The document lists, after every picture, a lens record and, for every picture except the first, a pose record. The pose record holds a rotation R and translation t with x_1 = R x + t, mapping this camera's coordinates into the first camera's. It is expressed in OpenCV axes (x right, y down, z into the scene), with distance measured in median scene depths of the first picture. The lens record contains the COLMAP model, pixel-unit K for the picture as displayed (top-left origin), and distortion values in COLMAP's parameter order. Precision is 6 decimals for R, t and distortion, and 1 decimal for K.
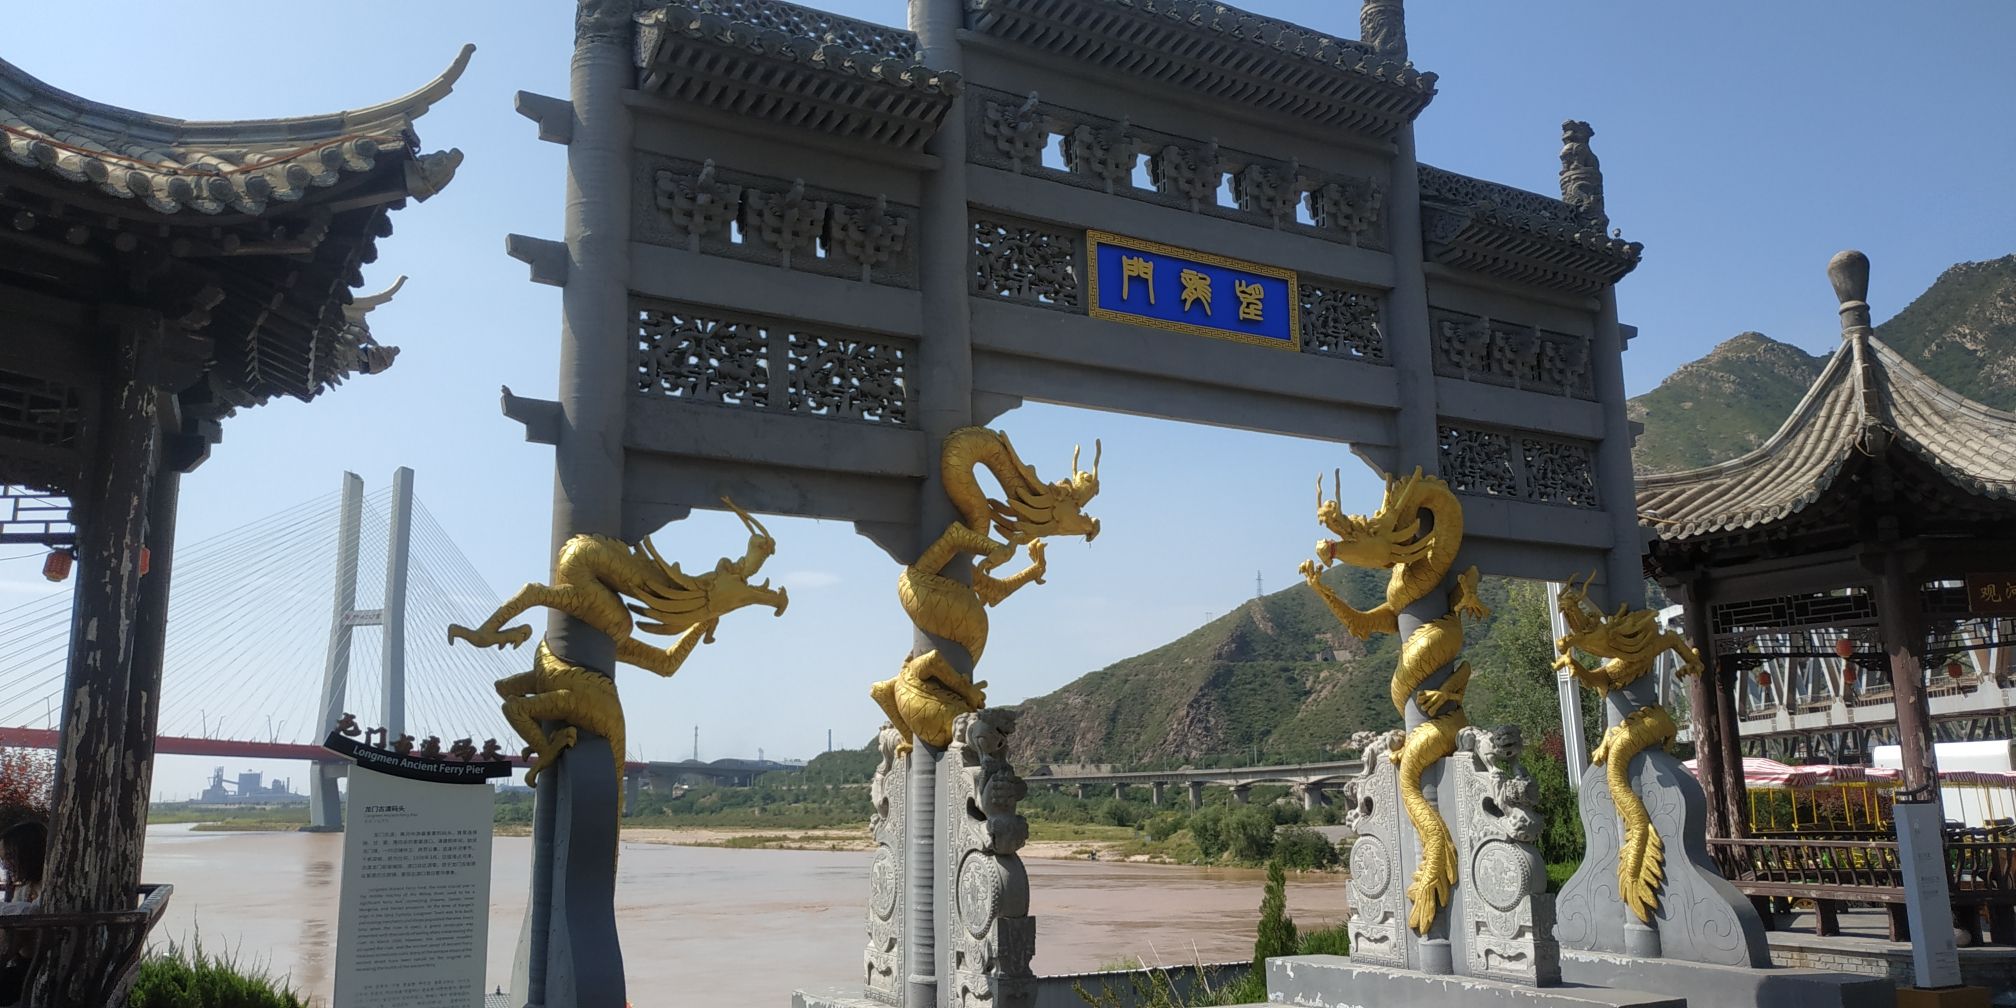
lens RADIAL K [[1466.8, 0, 1000.1], [0, 1466.8, 506.0], [0, 0, 1]] dist [0.020905, -0.003421]
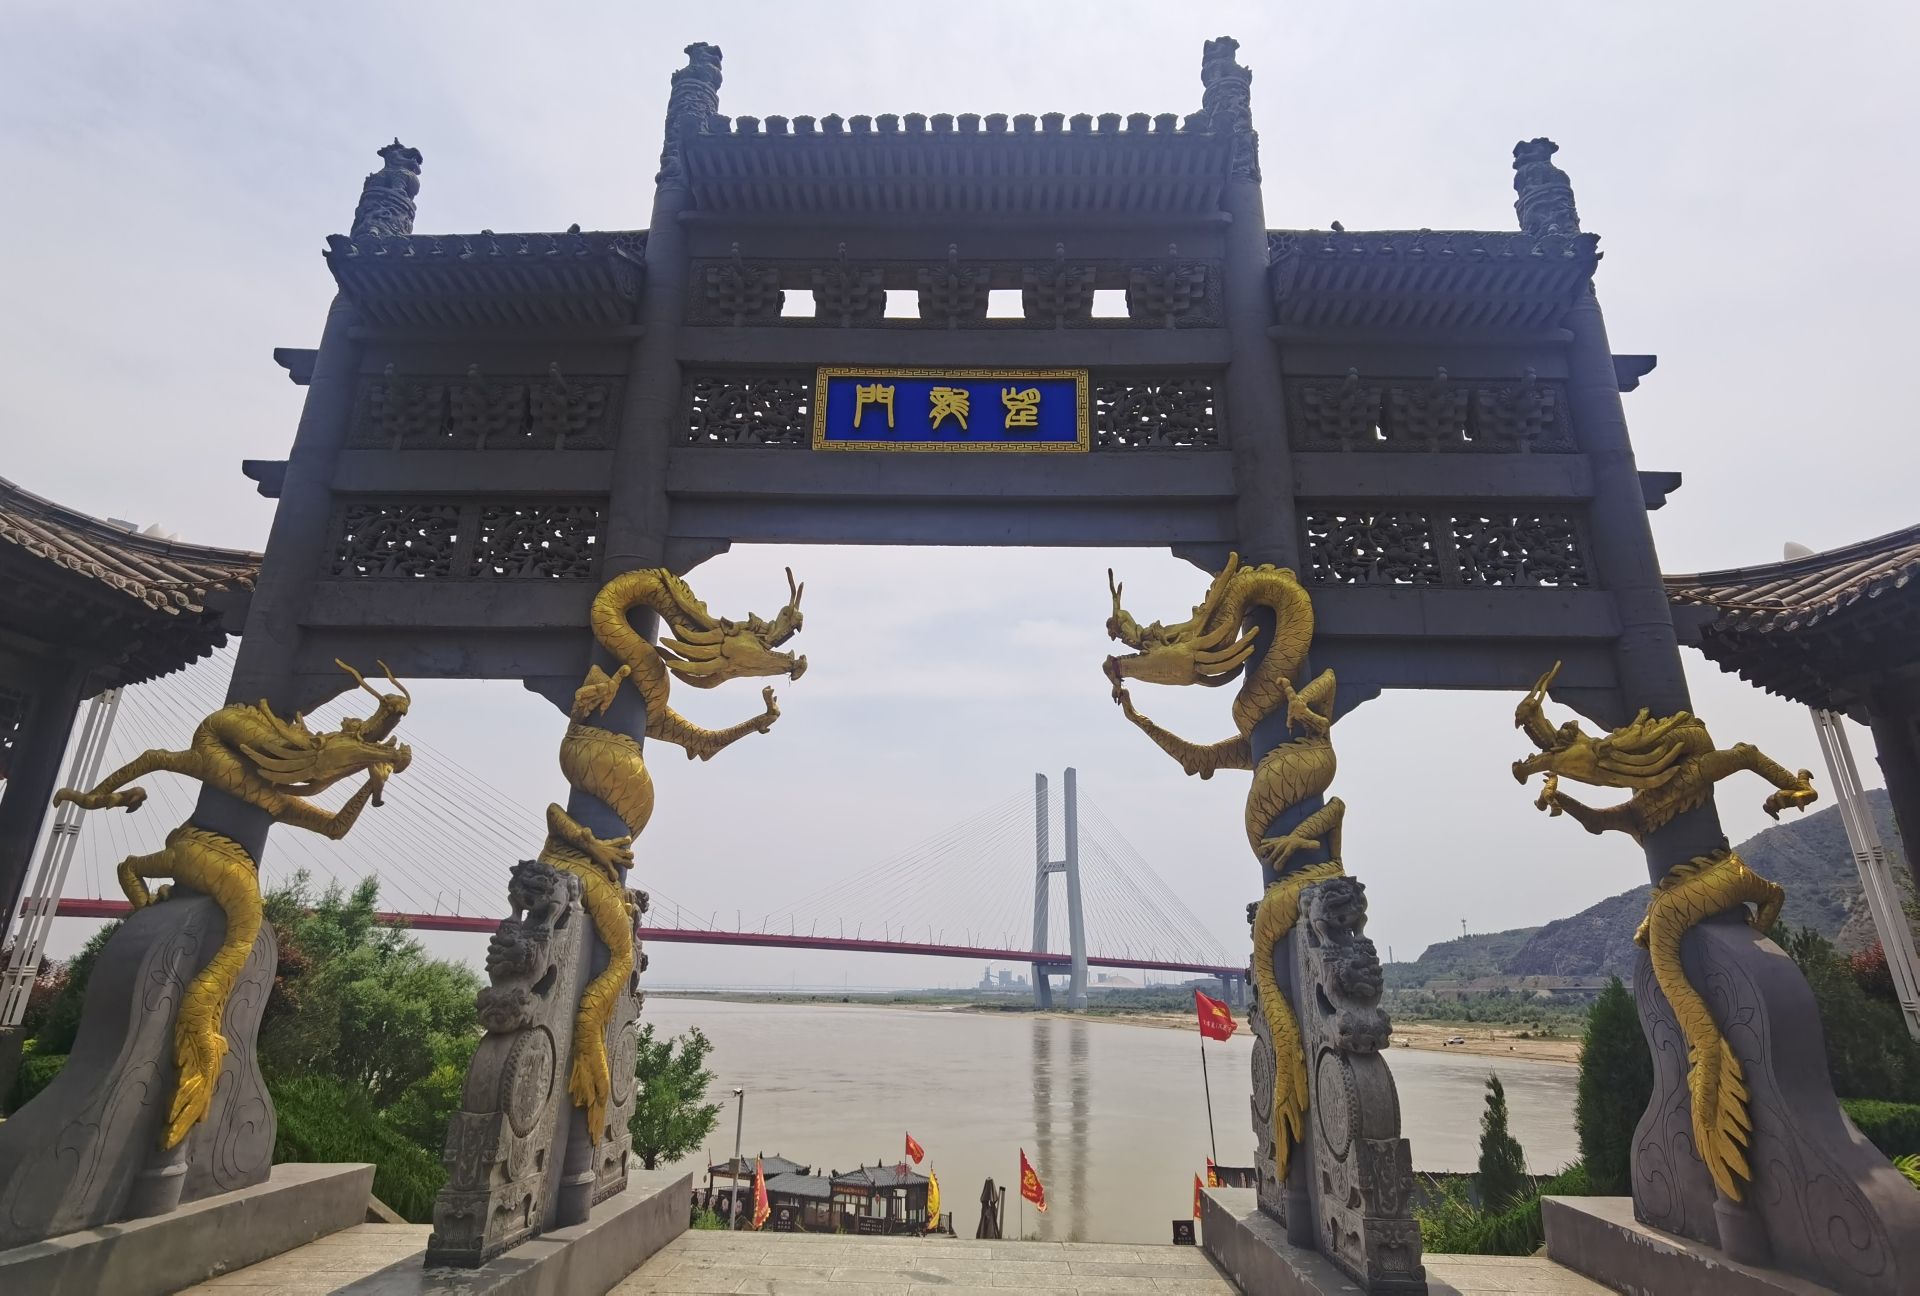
lens RADIAL K [[1000.3, 0, 950.9], [0, 1000.3, 643.7], [0, 0, 1]] dist [0.013914, -0.001909]
pose [[0.873405, -0.135786, -0.467681, 0.406704], [0.069169, 0.985195, -0.156866, 0.098016], [0.482057, 0.104659, 0.869867, 0.468382]]
